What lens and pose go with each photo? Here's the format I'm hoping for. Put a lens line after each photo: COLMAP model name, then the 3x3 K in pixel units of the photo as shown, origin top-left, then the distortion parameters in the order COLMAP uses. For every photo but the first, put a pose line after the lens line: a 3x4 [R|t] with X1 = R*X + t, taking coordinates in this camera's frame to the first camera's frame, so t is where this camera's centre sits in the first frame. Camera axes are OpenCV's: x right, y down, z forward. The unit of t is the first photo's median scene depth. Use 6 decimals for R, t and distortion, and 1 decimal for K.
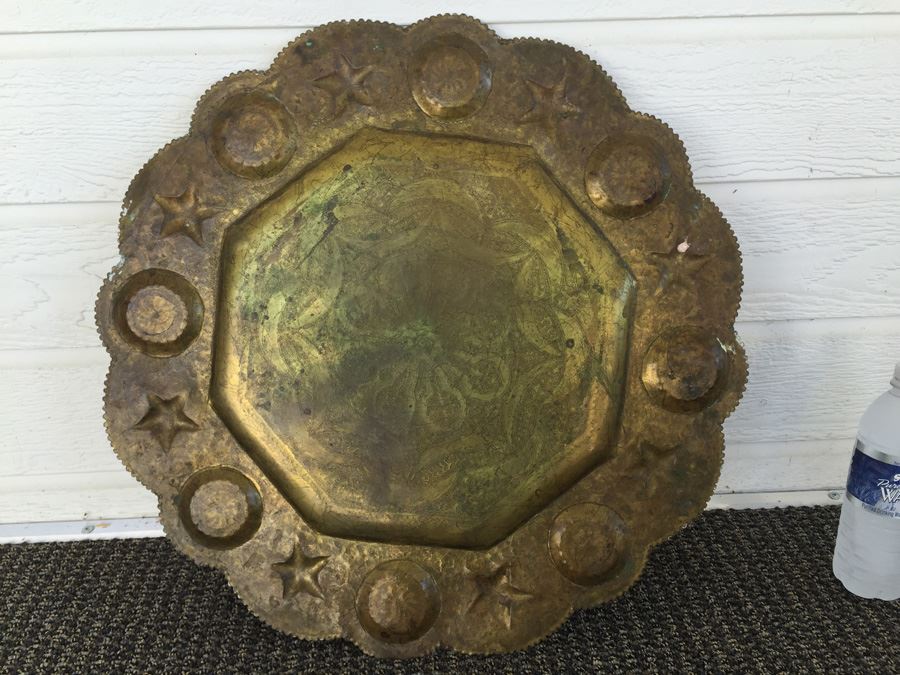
lens RADIAL K [[775.6, 0, 448.0], [0, 775.6, 337.6], [0, 0, 1]] dist [0.066078, -0.115027]
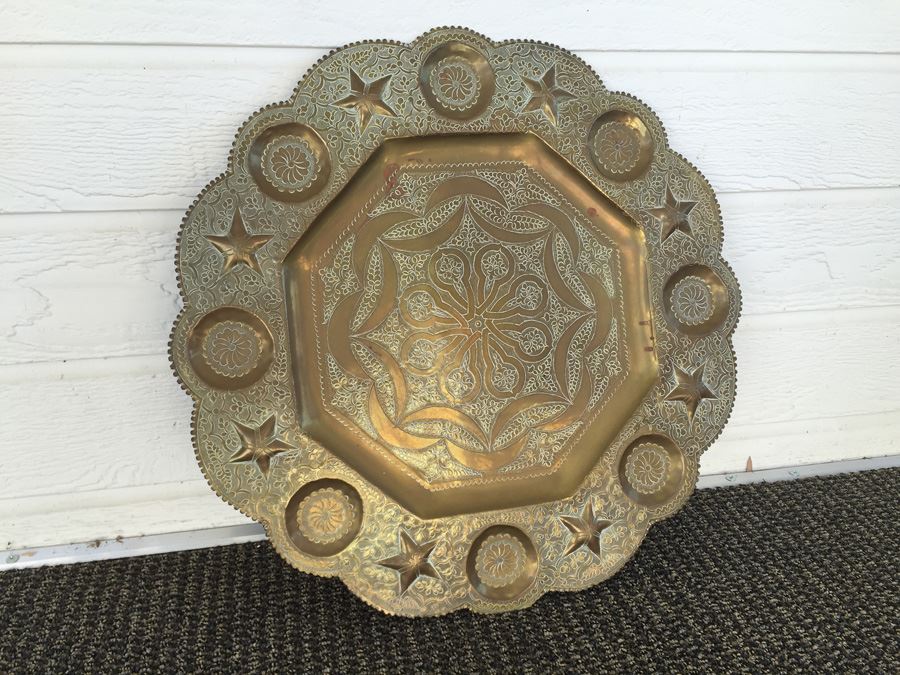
lens RADIAL K [[775.6, 0, 449.9], [0, 775.6, 338.6], [0, 0, 1]] dist [0.066078, -0.115027]
pose [[0.984819, -0.030499, 0.170886, -0.105609], [0.042910, 0.996665, -0.069411, 0.077874], [-0.168199, 0.075690, 0.982843, -0.053889]]
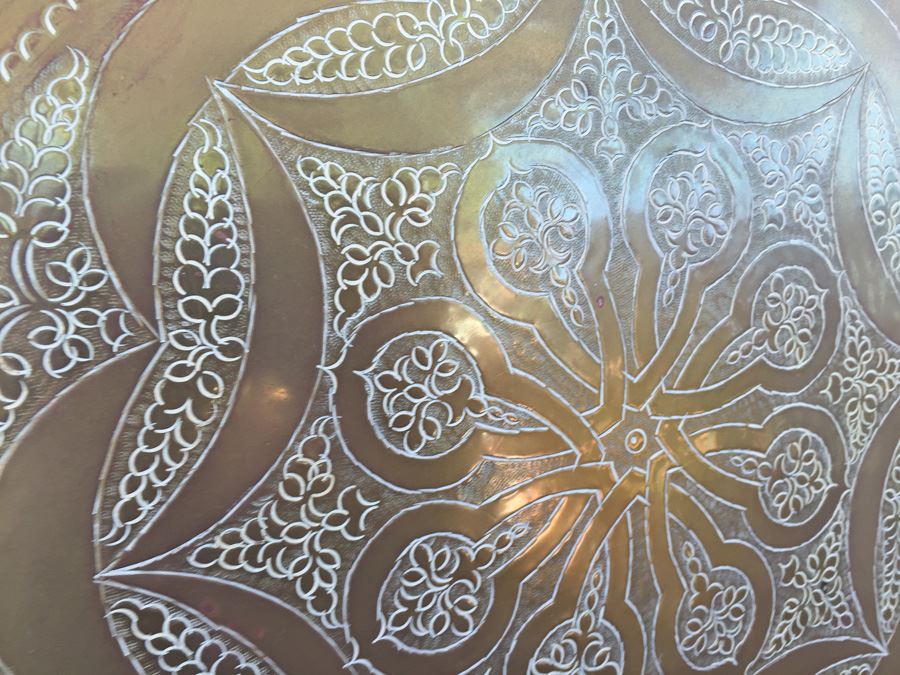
lens RADIAL K [[775.6, 0, 445.5], [0, 775.6, 349.7], [0, 0, 1]] dist [0.066078, -0.115027]
pose [[0.931850, -0.093027, 0.350717, -0.043180], [0.082250, 0.995571, 0.045536, -0.062223], [-0.353399, -0.013586, 0.935374, 0.735015]]
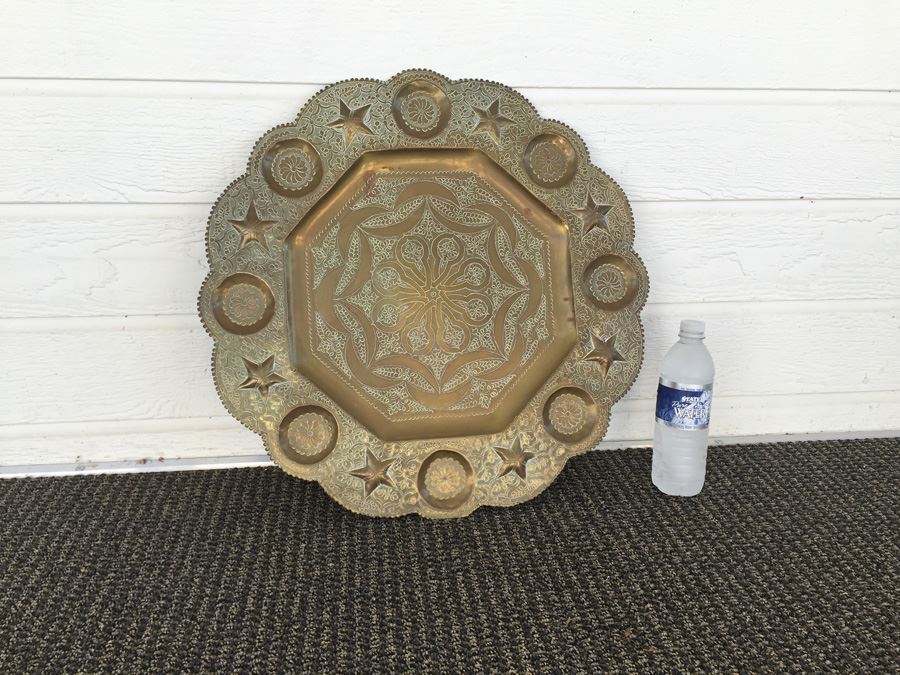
lens RADIAL K [[775.6, 0, 455.9], [0, 775.6, 345.7], [0, 0, 1]] dist [0.066078, -0.115027]
pose [[0.995817, 0.004515, 0.091258, 0.026507], [0.006347, 0.992947, -0.118389, 0.237554], [-0.091149, 0.118473, 0.988765, -0.368021]]
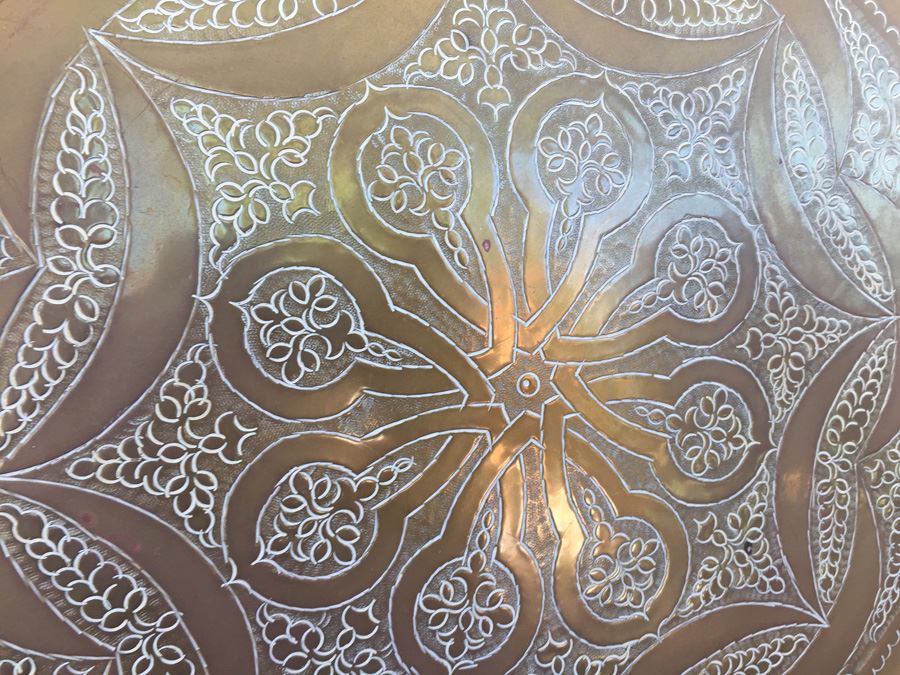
lens RADIAL K [[775.6, 0, 443.3], [0, 775.6, 344.1], [0, 0, 1]] dist [0.066078, -0.115027]
pose [[0.961663, -0.076121, 0.263458, 0.010124], [0.078284, 0.996928, 0.002293, -0.030103], [-0.262823, 0.018420, 0.964668, 0.706389]]
